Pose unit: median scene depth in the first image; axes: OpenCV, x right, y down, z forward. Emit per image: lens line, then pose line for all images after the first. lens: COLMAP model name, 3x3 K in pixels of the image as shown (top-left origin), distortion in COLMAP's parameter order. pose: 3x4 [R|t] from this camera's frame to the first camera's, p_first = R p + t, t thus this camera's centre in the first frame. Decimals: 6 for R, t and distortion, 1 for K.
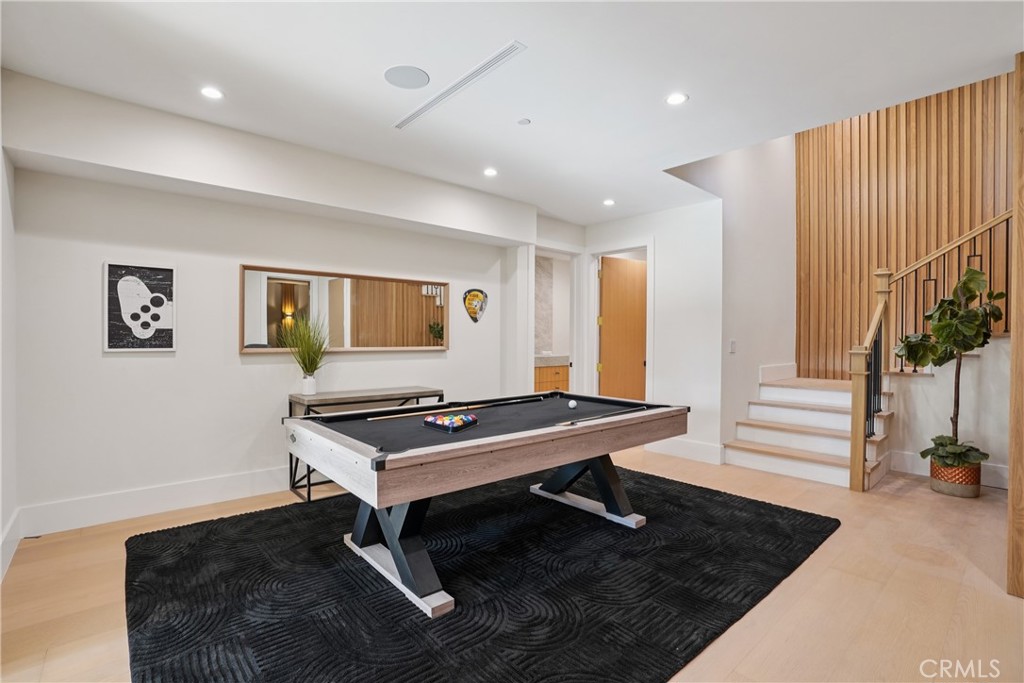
lens RADIAL K [[474.8, 0, 513.1], [0, 474.8, 341.5], [0, 0, 1]] dist [-0.052404, 0.013925]
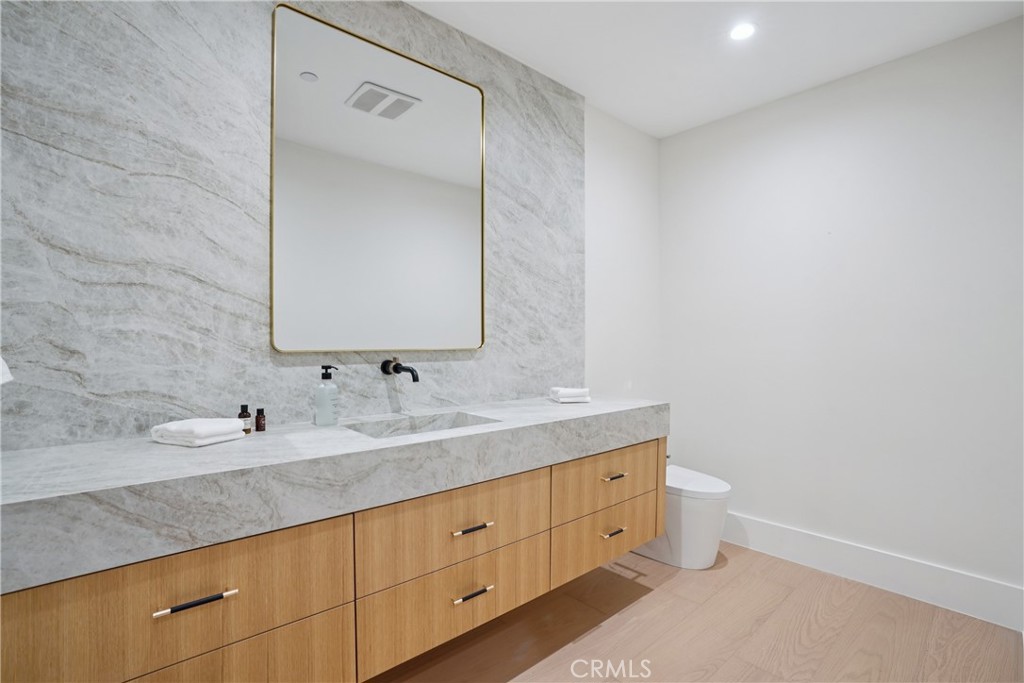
lens RADIAL K [[474.8, 0, 505.6], [0, 474.8, 343.6], [0, 0, 1]] dist [-0.052404, 0.013925]
pose [[0.999973, -0.000823, 0.007340, 0.028291], [0.000832, 0.999999, -0.001229, -0.006637], [-0.007339, 0.001235, 0.999972, 0.689893]]
